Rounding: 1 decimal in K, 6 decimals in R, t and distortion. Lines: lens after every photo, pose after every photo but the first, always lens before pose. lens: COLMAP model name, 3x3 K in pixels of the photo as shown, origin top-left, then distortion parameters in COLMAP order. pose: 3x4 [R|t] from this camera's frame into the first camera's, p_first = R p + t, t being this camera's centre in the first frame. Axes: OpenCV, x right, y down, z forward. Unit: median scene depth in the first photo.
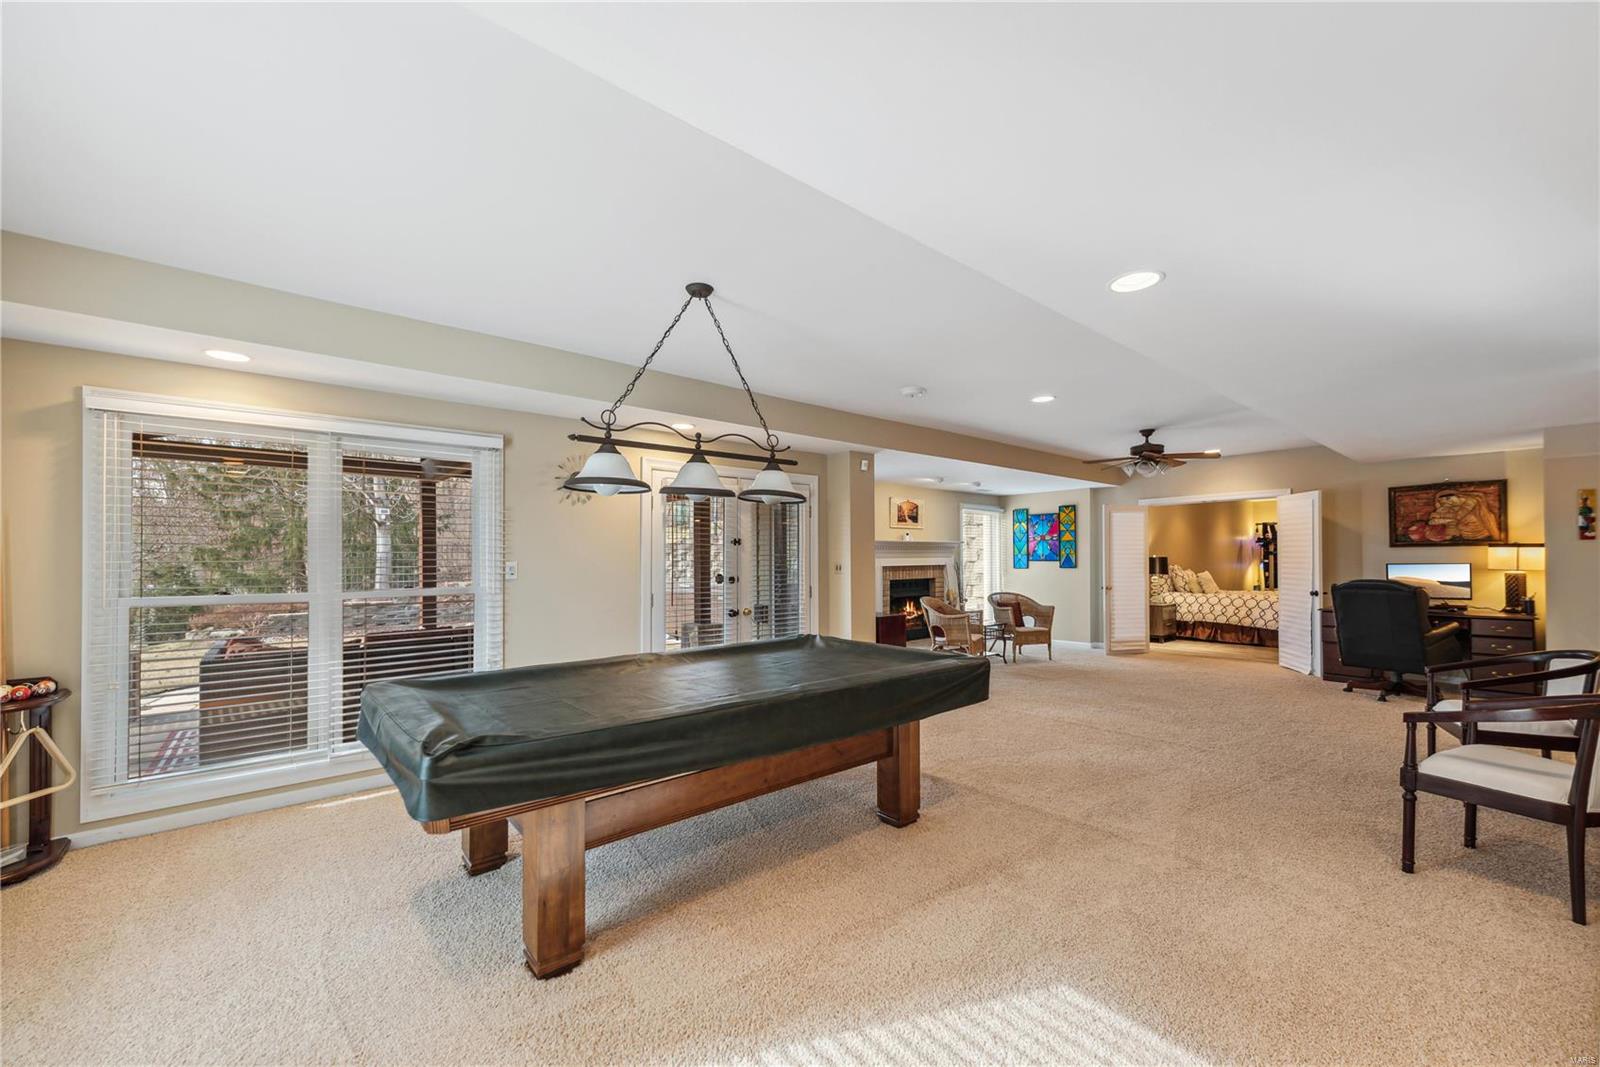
lens RADIAL K [[644.4, 0, 798.7], [0, 644.4, 545.7], [0, 0, 1]] dist [0.001578, -0.000755]
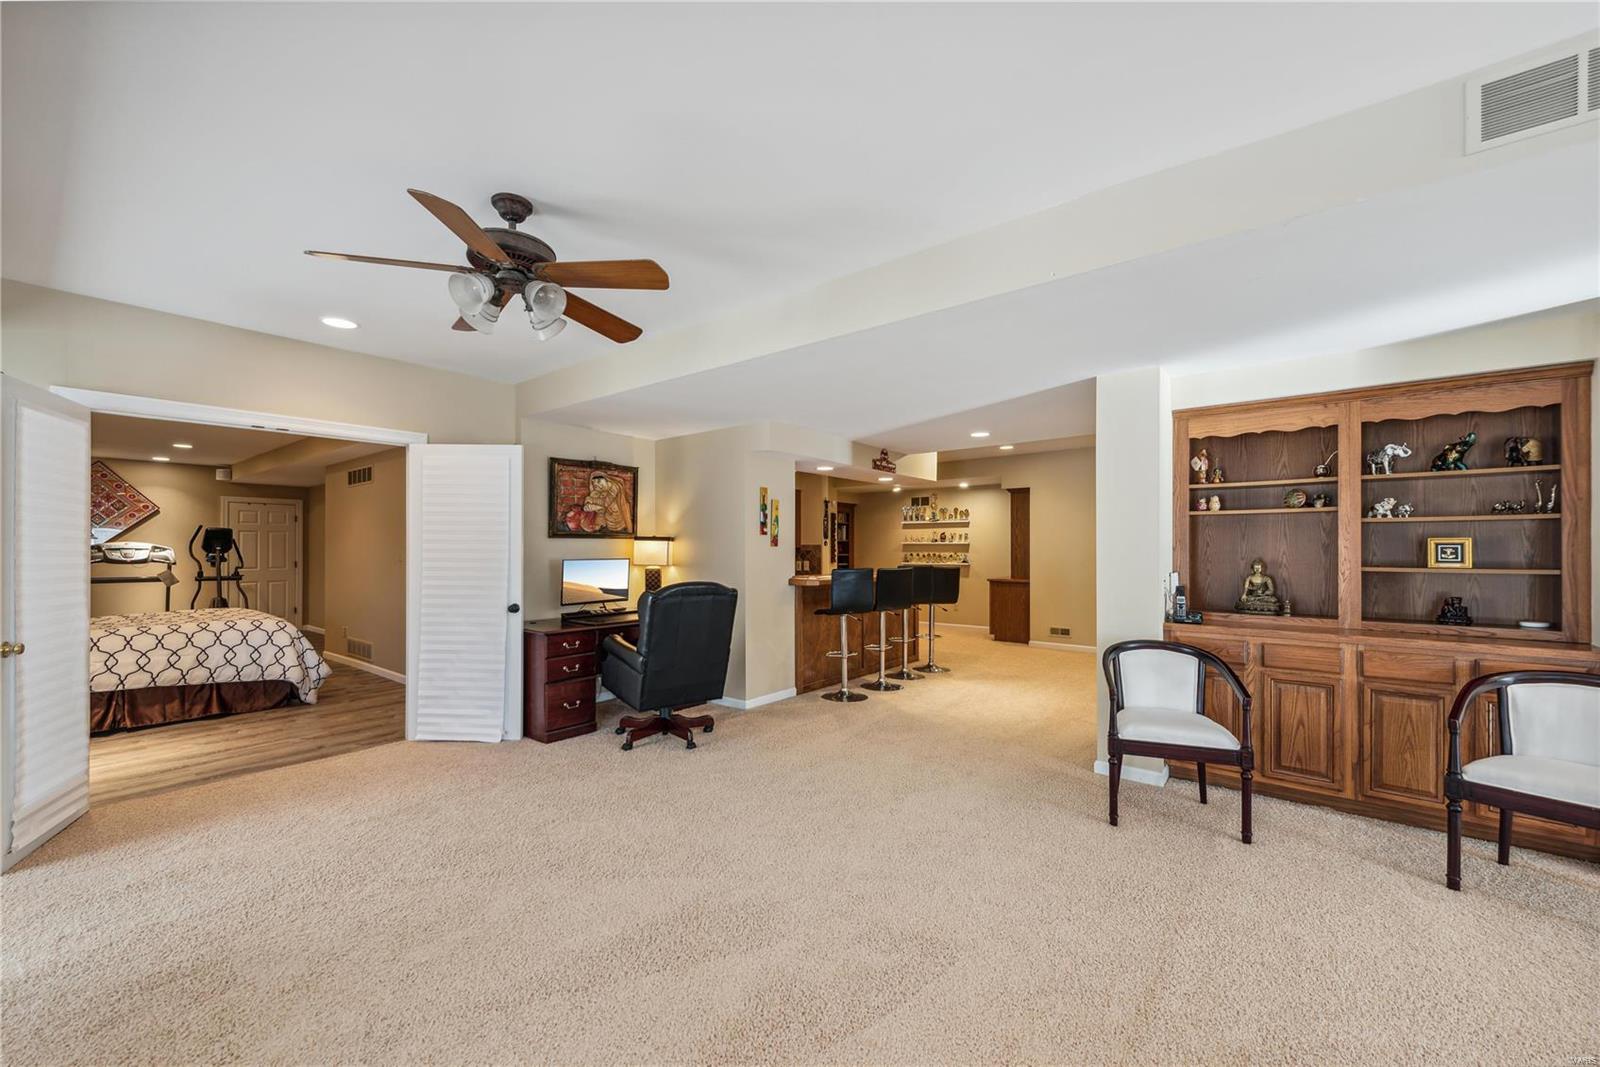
lens RADIAL K [[644.4, 0, 799.4], [0, 644.4, 545.5], [0, 0, 1]] dist [0.001578, -0.000755]
pose [[-0.167139, 0.019939, 0.985732, 0.147760], [-0.017632, 0.999575, -0.023209, 0.024235], [-0.985776, -0.021259, -0.166716, 0.878819]]
